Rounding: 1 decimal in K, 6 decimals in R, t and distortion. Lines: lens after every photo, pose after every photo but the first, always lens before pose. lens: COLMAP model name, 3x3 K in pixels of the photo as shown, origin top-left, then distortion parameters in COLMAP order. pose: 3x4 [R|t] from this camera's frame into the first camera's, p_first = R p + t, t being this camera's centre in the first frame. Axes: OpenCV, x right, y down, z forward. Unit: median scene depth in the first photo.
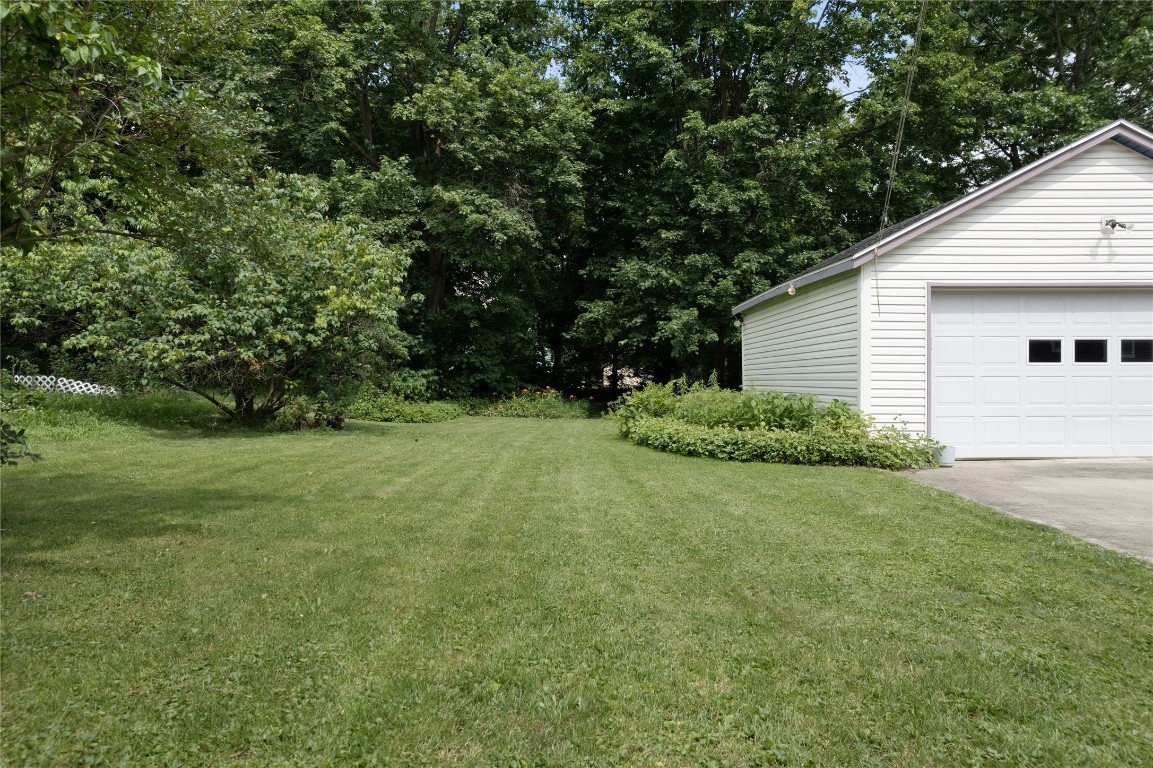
lens RADIAL K [[716.8, 0, 589.1], [0, 716.8, 369.7], [0, 0, 1]] dist [-0.066472, 0.048204]
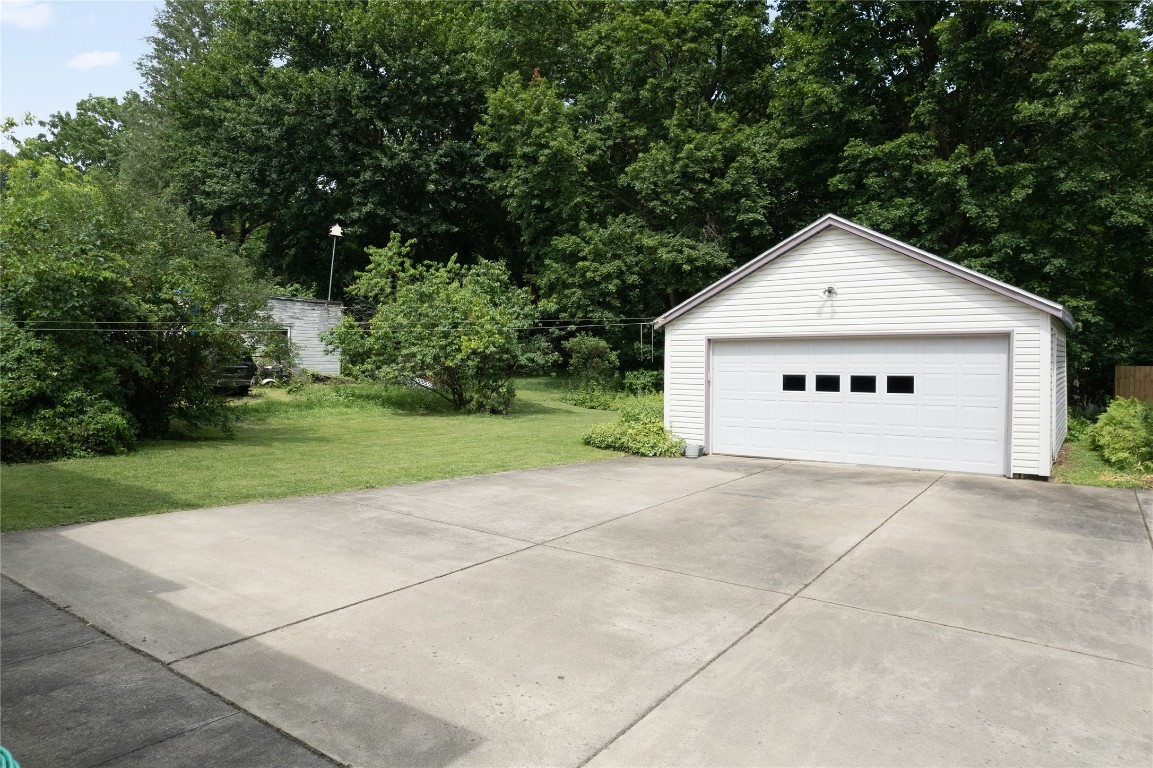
lens RADIAL K [[730.5, 0, 594.4], [0, 730.5, 379.9], [0, 0, 1]] dist [-0.062582, 0.051191]
pose [[0.813109, 0.020084, -0.581765, 1.025640], [0.004042, 0.999186, 0.040143, -0.080364], [0.582098, -0.034992, 0.812365, -0.347358]]
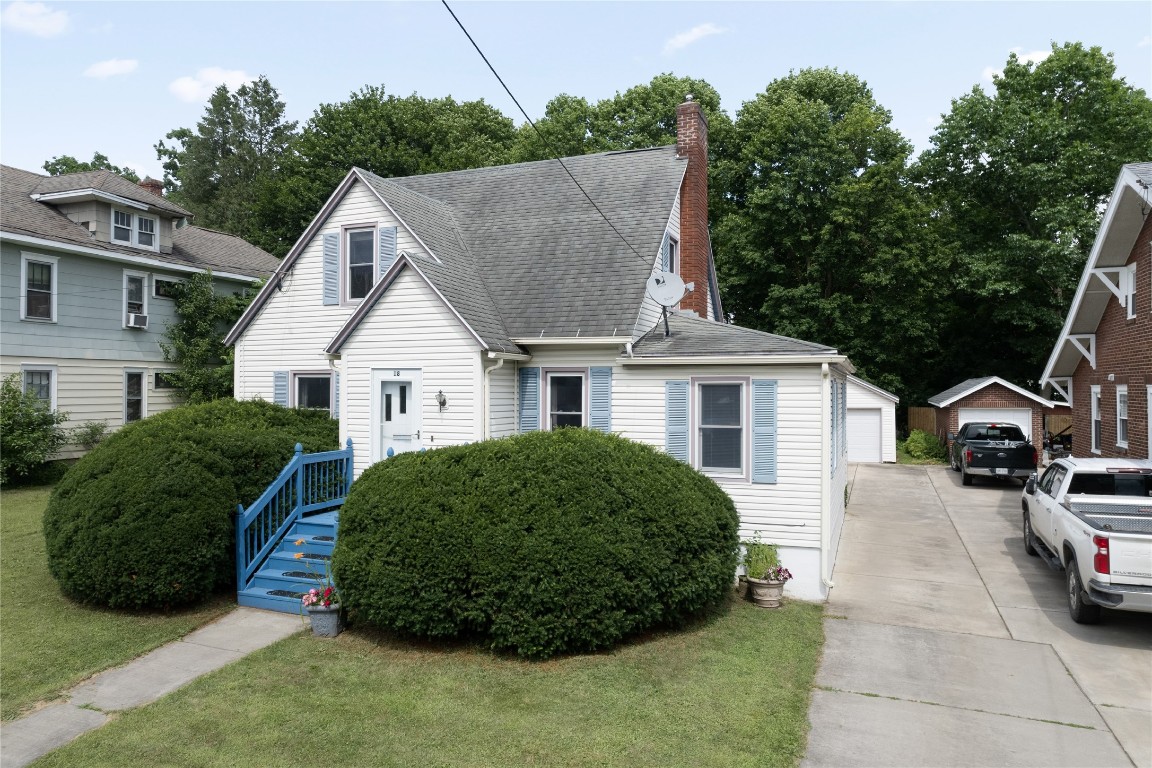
lens RADIAL K [[729.9, 0, 593.8], [0, 729.9, 379.9], [0, 0, 1]] dist [-0.062582, 0.051191]
pose [[0.924086, -0.004074, -0.382163, 0.950526], [0.007210, 0.999951, 0.006774, -0.242052], [0.382116, -0.009015, 0.924070, -2.161041]]
